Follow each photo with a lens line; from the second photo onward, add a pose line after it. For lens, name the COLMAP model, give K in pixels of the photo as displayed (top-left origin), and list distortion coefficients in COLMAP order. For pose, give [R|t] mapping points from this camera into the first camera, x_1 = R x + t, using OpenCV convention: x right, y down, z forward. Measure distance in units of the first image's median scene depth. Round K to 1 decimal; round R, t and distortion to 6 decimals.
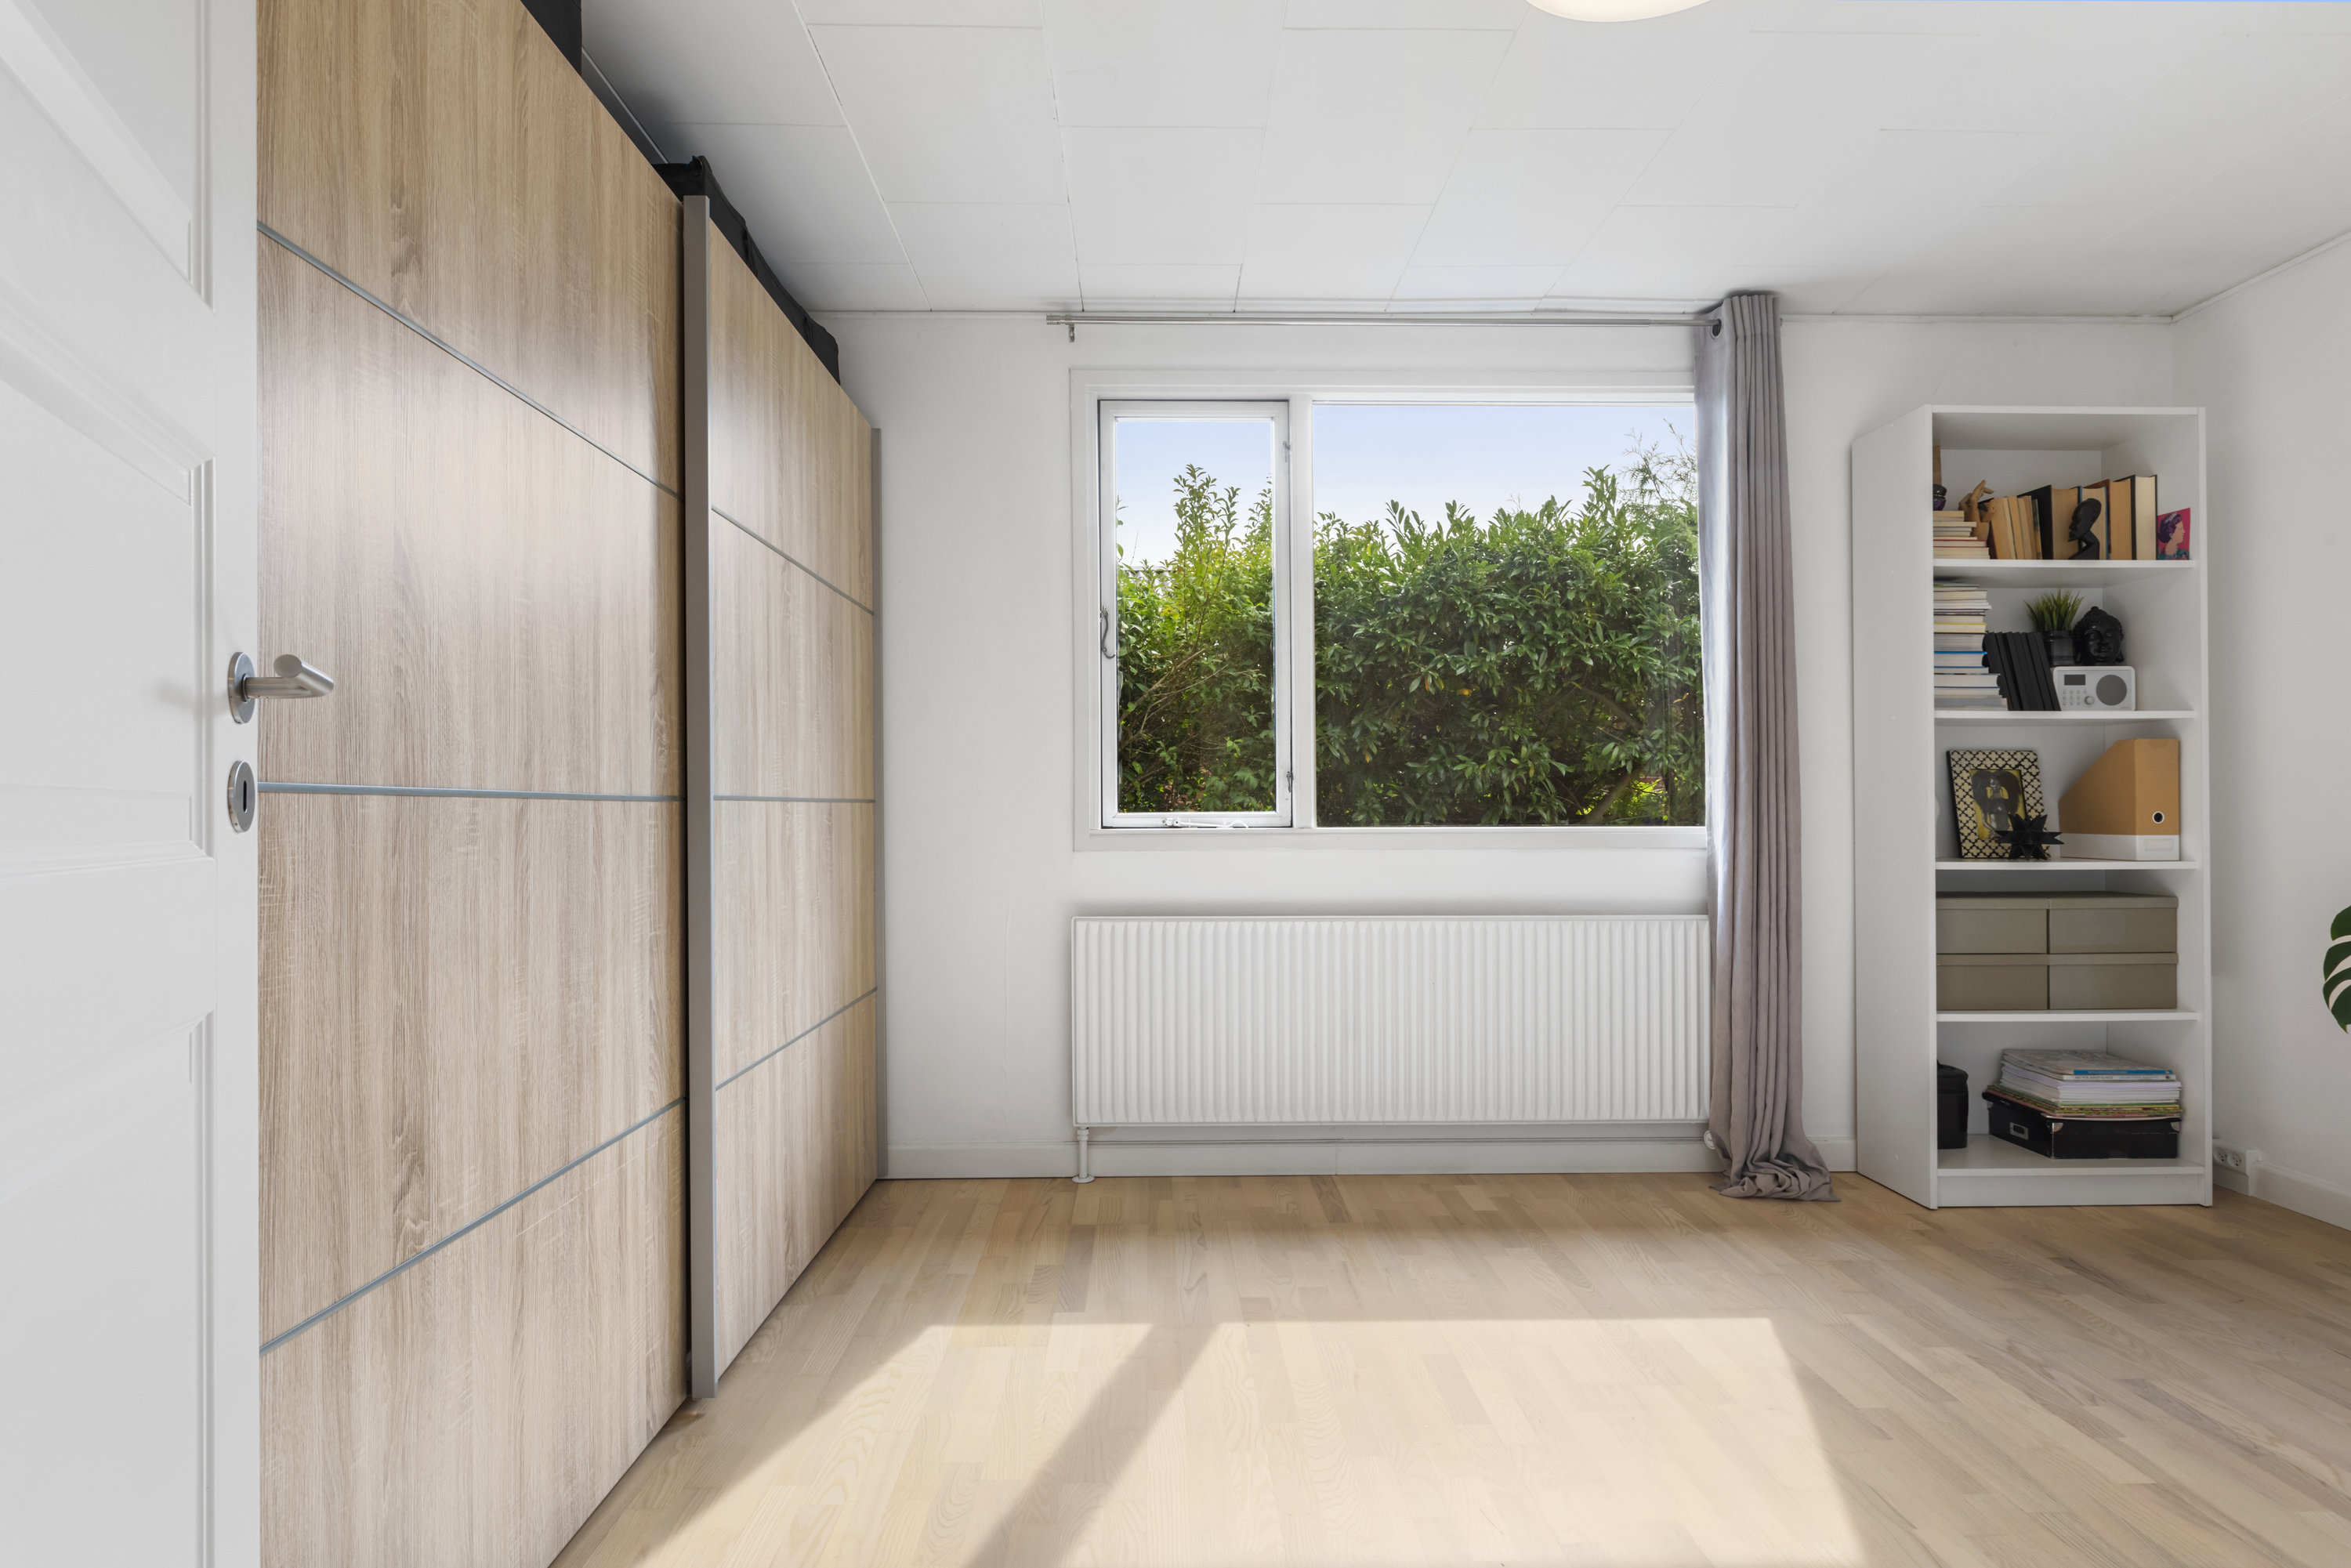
lens RADIAL K [[1208.3, 0, 1180.0], [0, 1208.3, 782.4], [0, 0, 1]] dist [0.002229, 0.000874]
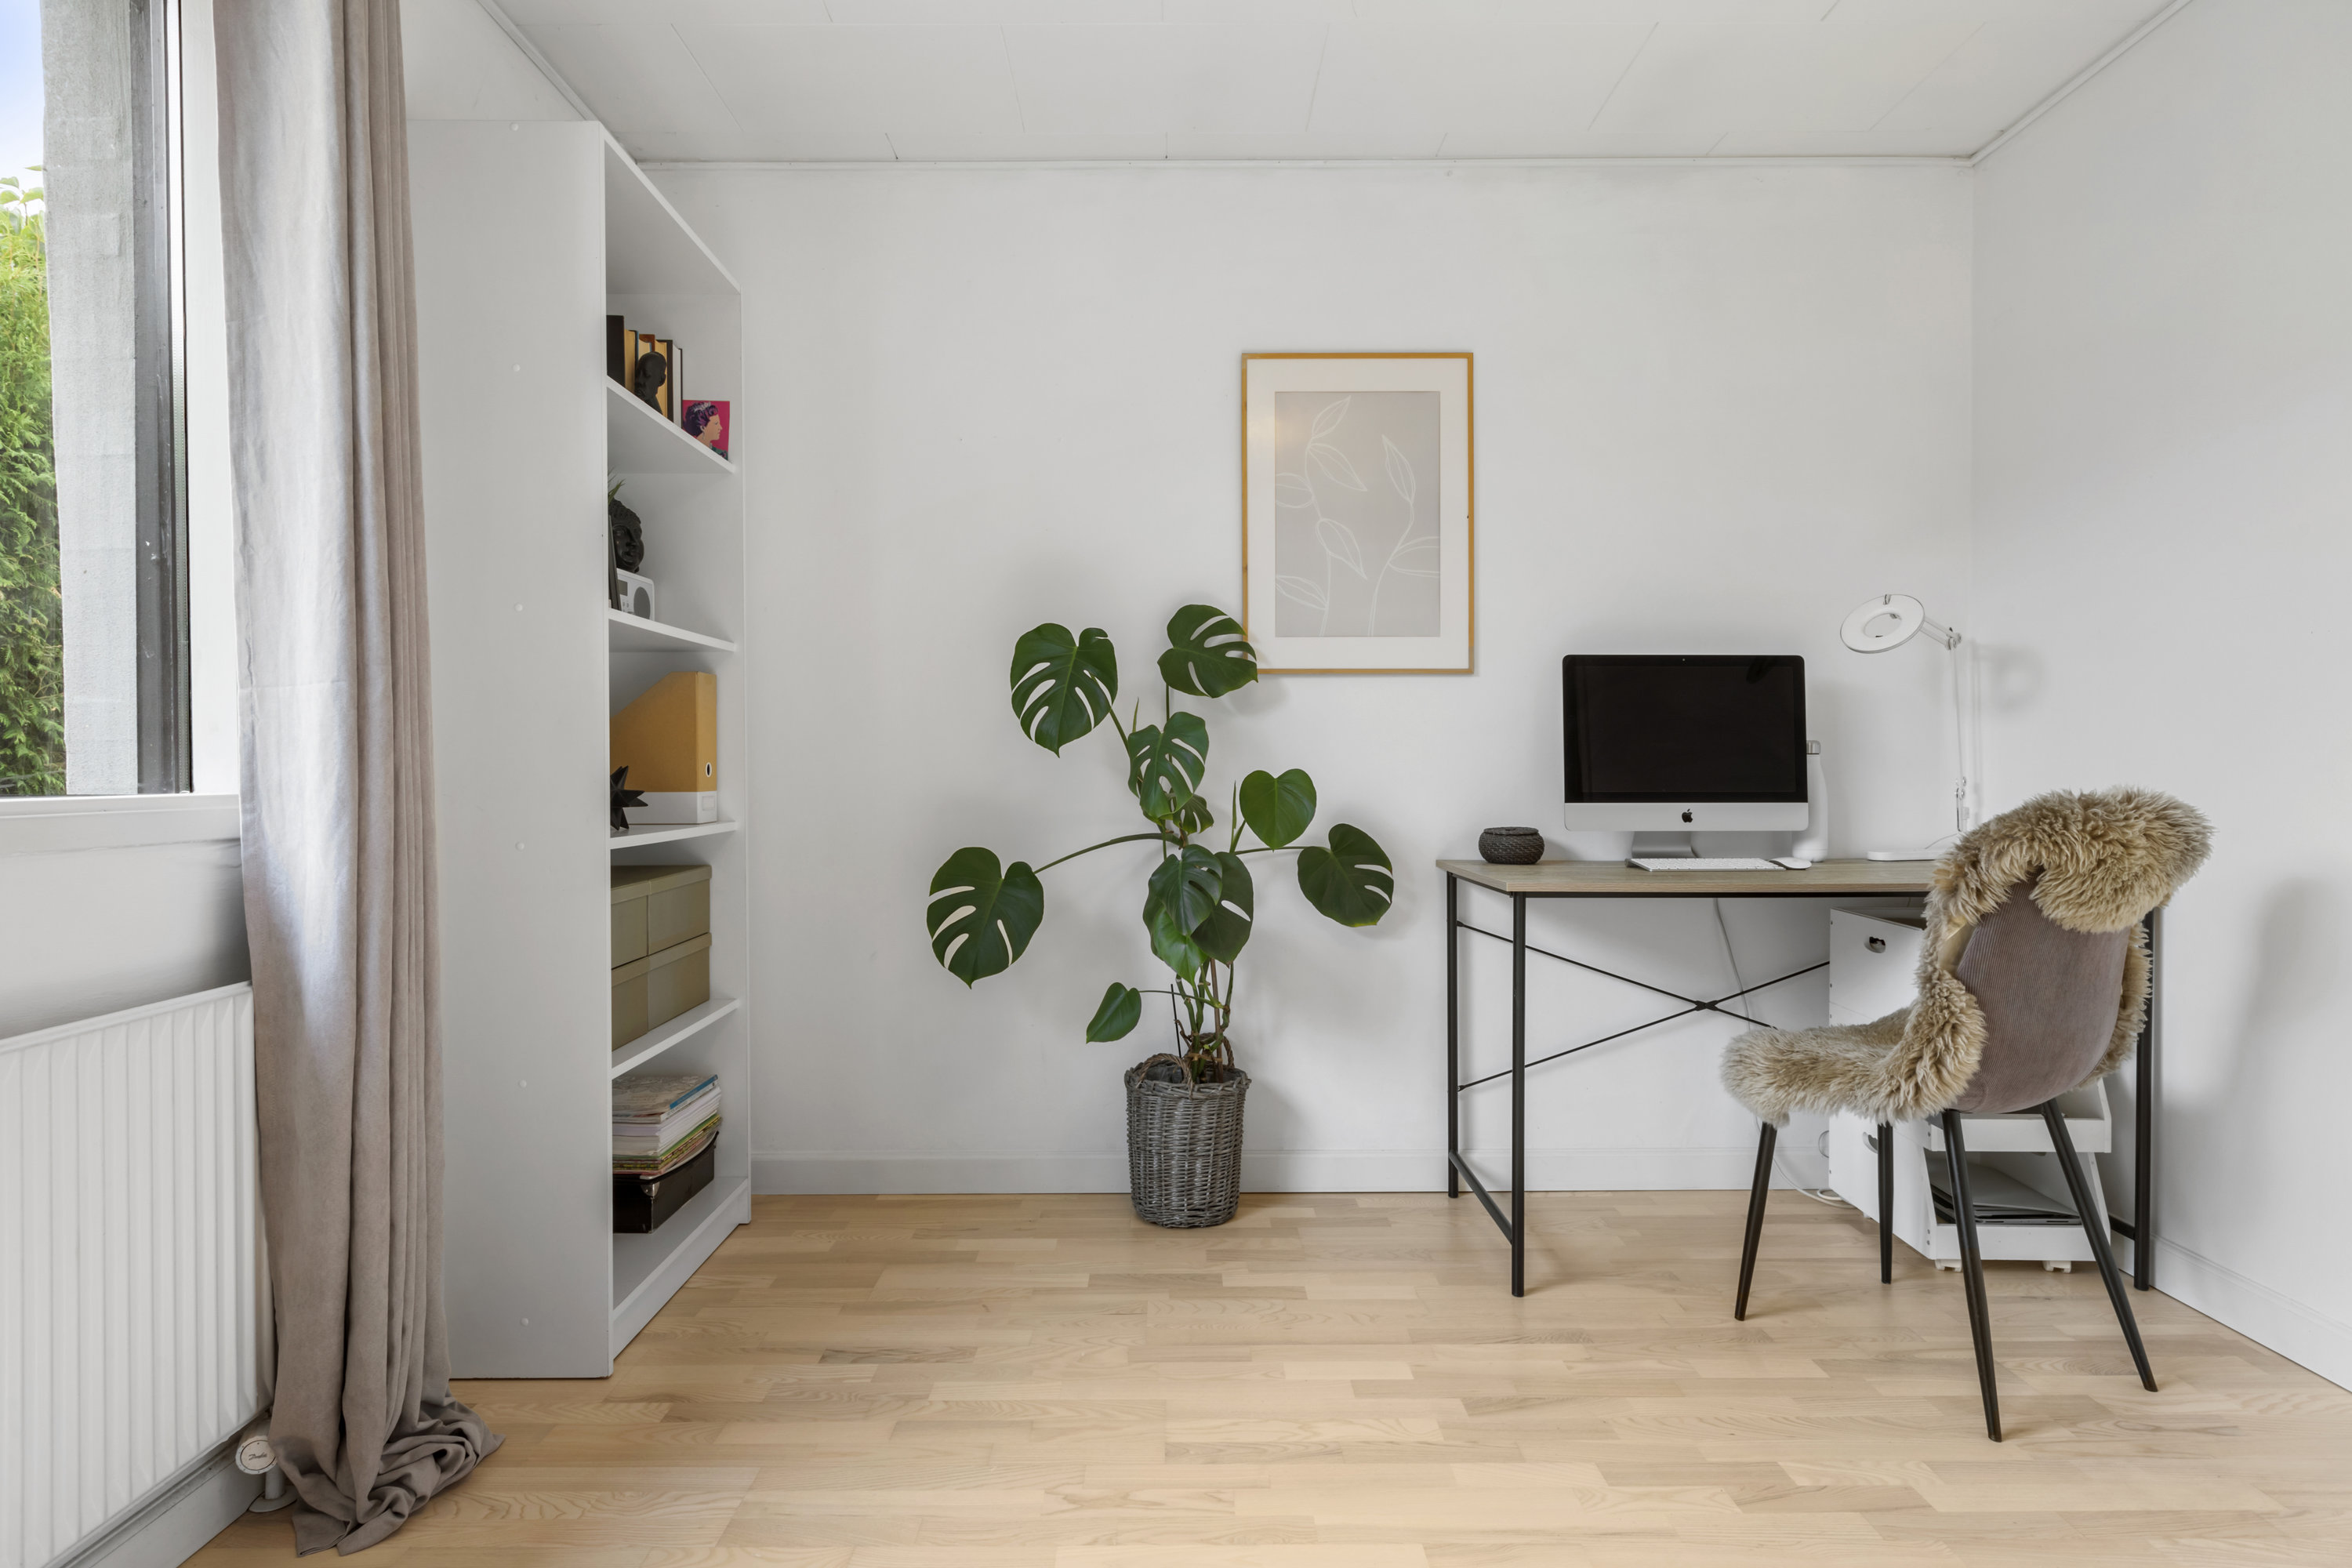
lens RADIAL K [[1292.6, 0, 1147.1], [0, 1292.6, 776.1], [0, 0, 1]] dist [0.001096, 0.000879]
pose [[0.030482, 0.000116, 0.999535, -0.064422], [-0.015813, 0.999875, 0.000366, 0.033857], [-0.999410, -0.015817, 0.030480, 0.805385]]
